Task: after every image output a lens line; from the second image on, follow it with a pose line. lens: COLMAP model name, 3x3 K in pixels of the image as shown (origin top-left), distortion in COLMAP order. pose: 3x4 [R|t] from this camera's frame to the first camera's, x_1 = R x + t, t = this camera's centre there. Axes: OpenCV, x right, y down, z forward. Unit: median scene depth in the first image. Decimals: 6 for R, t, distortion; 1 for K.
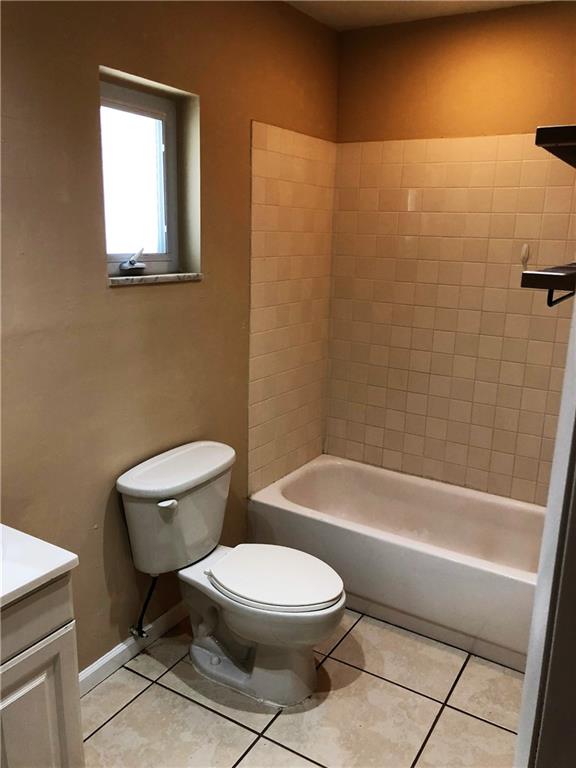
lens RADIAL K [[636.9, 0, 291.5], [0, 636.9, 382.7], [0, 0, 1]] dist [0.034185, -0.049353]
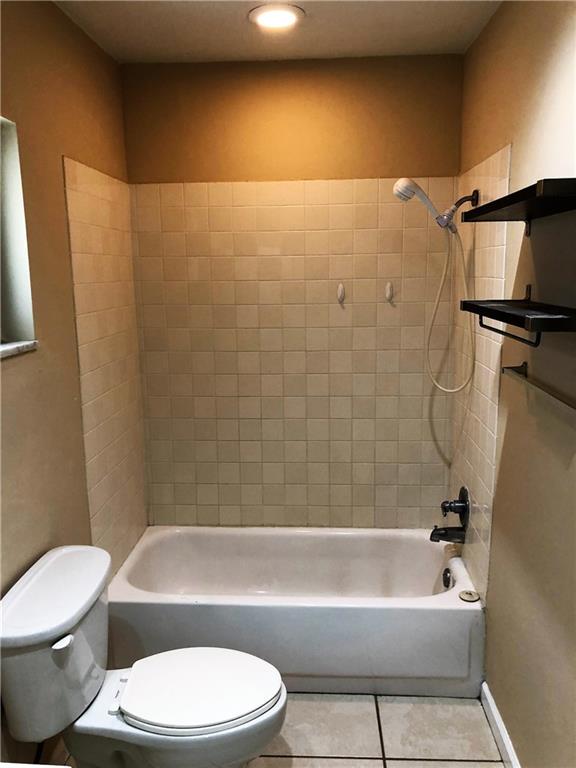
lens RADIAL K [[636.9, 0, 291.5], [0, 636.9, 382.7], [0, 0, 1]] dist [0.034185, -0.049353]
pose [[0.875575, -0.123261, 0.467092, -0.222468], [0.149224, 0.988624, -0.018836, -0.051606], [-0.459456, 0.086194, 0.884008, 0.134730]]
